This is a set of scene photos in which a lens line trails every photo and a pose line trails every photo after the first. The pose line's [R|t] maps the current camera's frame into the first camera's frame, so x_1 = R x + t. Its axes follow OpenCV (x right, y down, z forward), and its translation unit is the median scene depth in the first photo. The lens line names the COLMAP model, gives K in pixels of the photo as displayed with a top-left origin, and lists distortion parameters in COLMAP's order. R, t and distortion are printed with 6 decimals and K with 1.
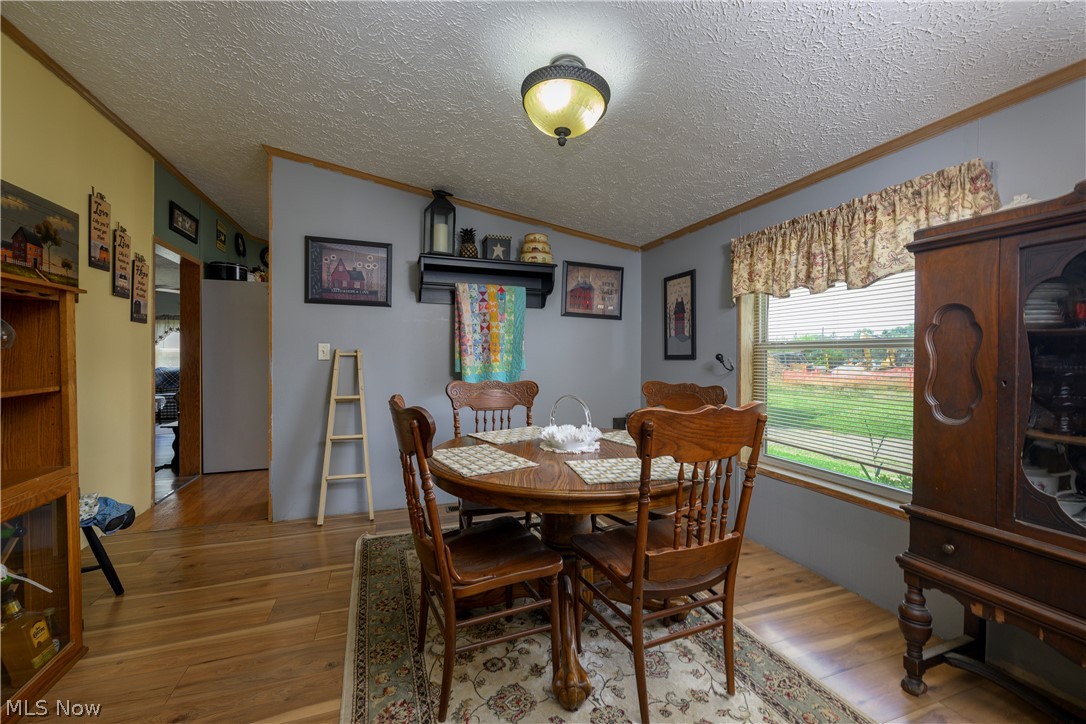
lens RADIAL K [[420.7, 0, 542.7], [0, 420.7, 358.4], [0, 0, 1]] dist [0.000441, 0.000091]
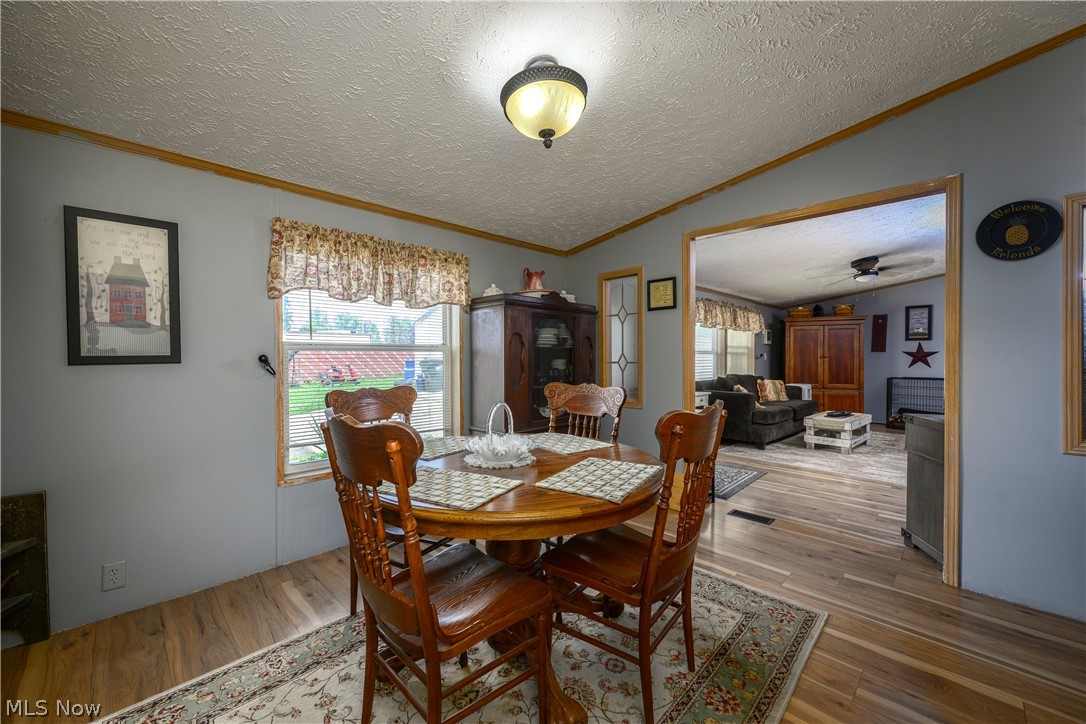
lens RADIAL K [[429.4, 0, 540.2], [0, 429.4, 360.1], [0, 0, 1]] dist [0.001110, 0.000327]
pose [[-0.399880, -0.011040, 0.916501, -0.870654], [0.006402, 0.999869, 0.014838, -0.014361], [-0.916545, 0.011801, -0.399757, 1.399179]]
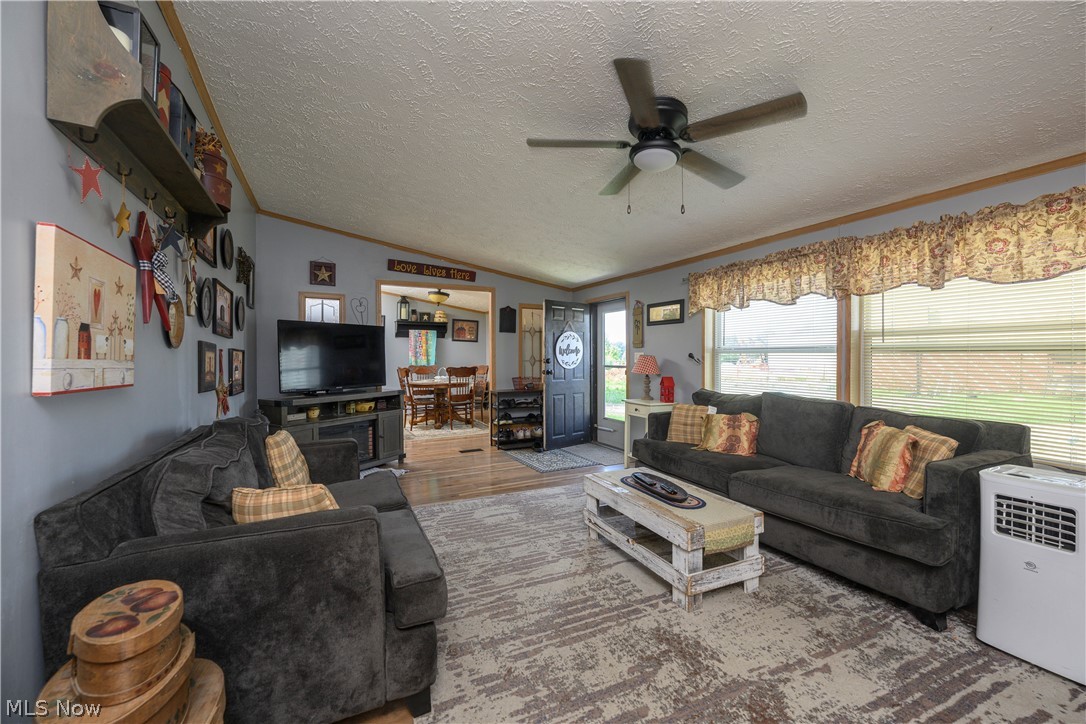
lens RADIAL K [[429.4, 0, 540.2], [0, 429.4, 360.1], [0, 0, 1]] dist [0.001110, 0.000327]
pose [[0.994636, -0.005854, 0.103275, 0.452783], [0.005375, 0.999973, 0.004914, 0.008756], [-0.103301, -0.004332, 0.994641, -2.428026]]
